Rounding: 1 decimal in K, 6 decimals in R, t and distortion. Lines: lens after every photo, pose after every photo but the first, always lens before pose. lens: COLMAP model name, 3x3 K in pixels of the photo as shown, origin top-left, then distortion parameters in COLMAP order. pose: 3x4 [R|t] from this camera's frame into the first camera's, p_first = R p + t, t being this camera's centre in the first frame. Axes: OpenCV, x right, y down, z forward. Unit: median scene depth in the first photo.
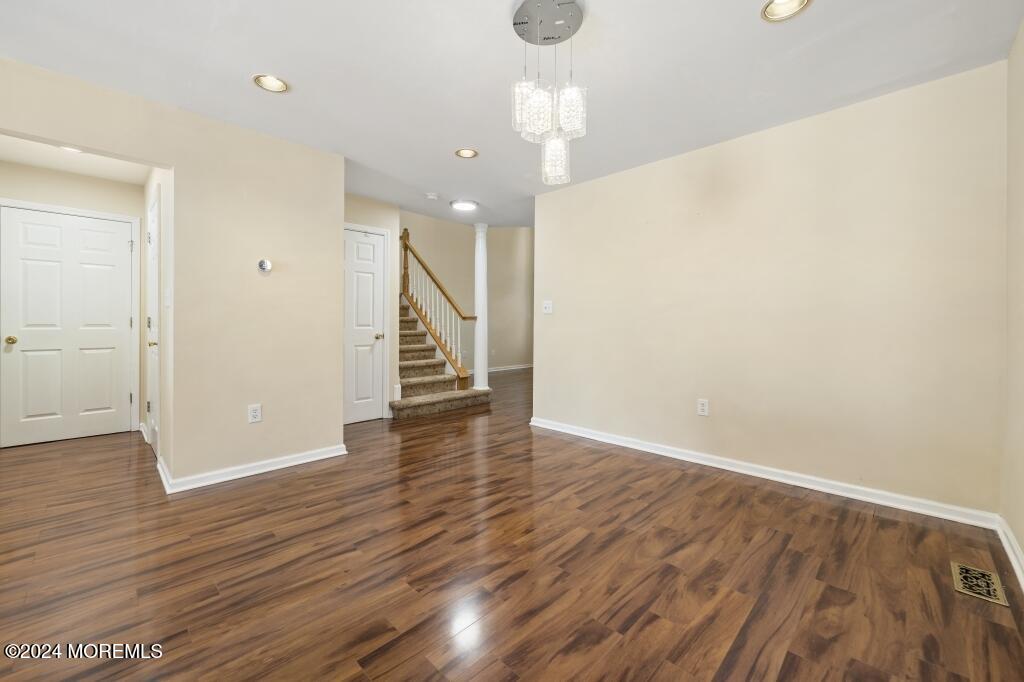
lens RADIAL K [[404.1, 0, 510.6], [0, 404.1, 331.9], [0, 0, 1]] dist [-0.001740, -0.000070]
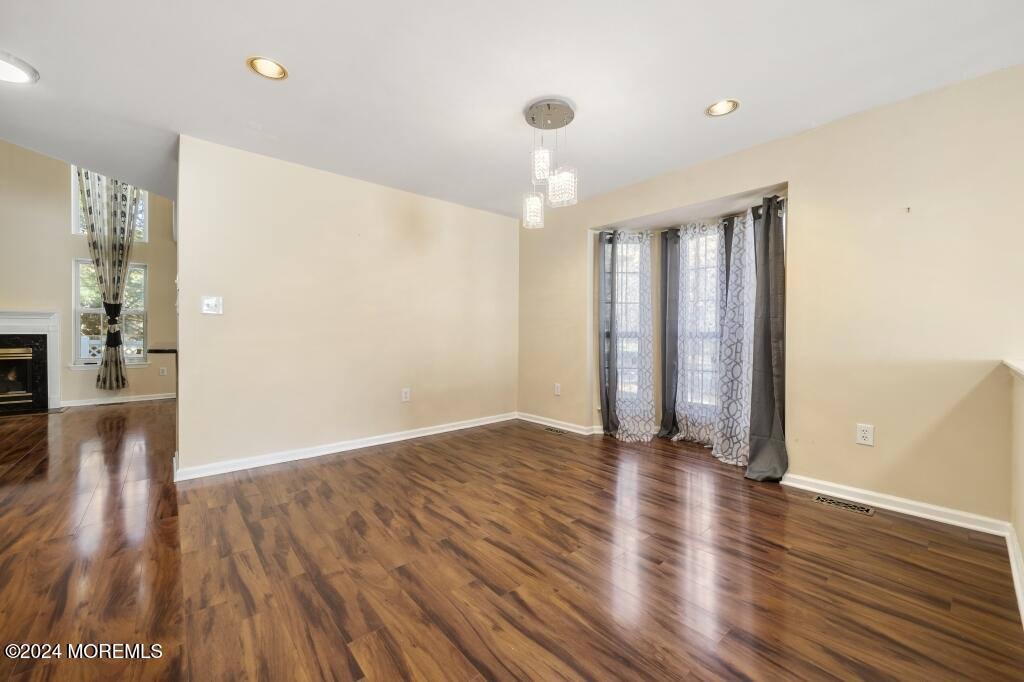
lens RADIAL K [[404.1, 0, 510.6], [0, 404.1, 331.9], [0, 0, 1]] dist [-0.001740, -0.000070]
pose [[0.073814, 0.001353, 0.997271, -1.123443], [0.010082, 0.999947, -0.002103, -0.001941], [-0.997221, 0.010210, 0.073796, 0.860476]]
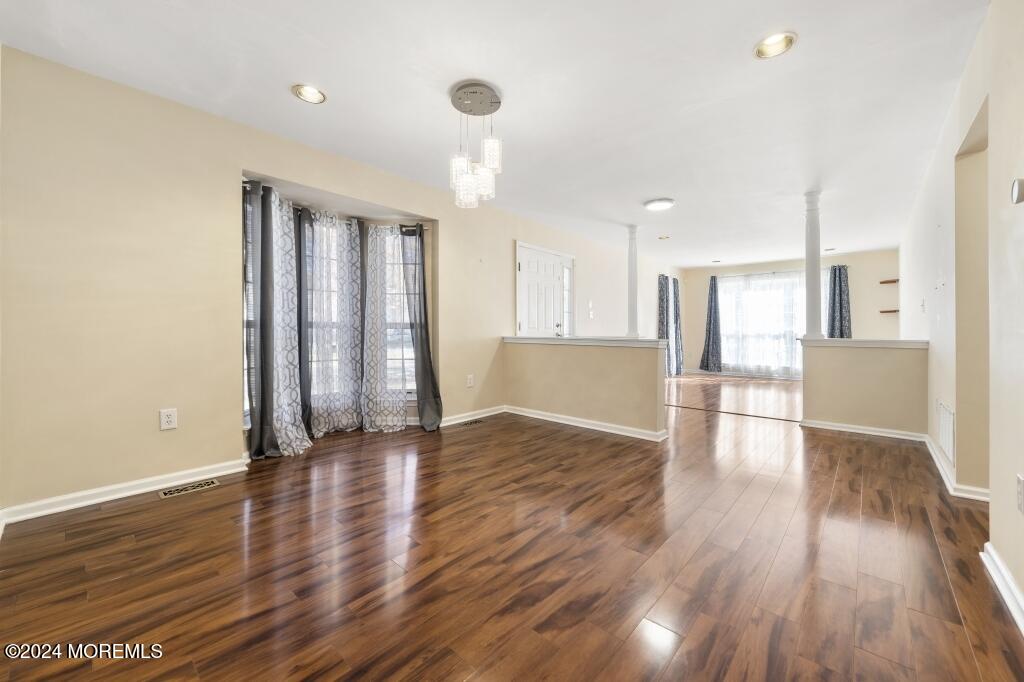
lens RADIAL K [[389.5, 0, 512.0], [0, 389.5, 341.0], [0, 0, 1]] dist [0.002652, 0.000162]
pose [[-0.998831, -0.006524, -0.047892, 0.022931], [-0.008858, 0.998775, 0.048682, -0.007184], [0.047516, 0.049049, -0.997665, 1.971190]]
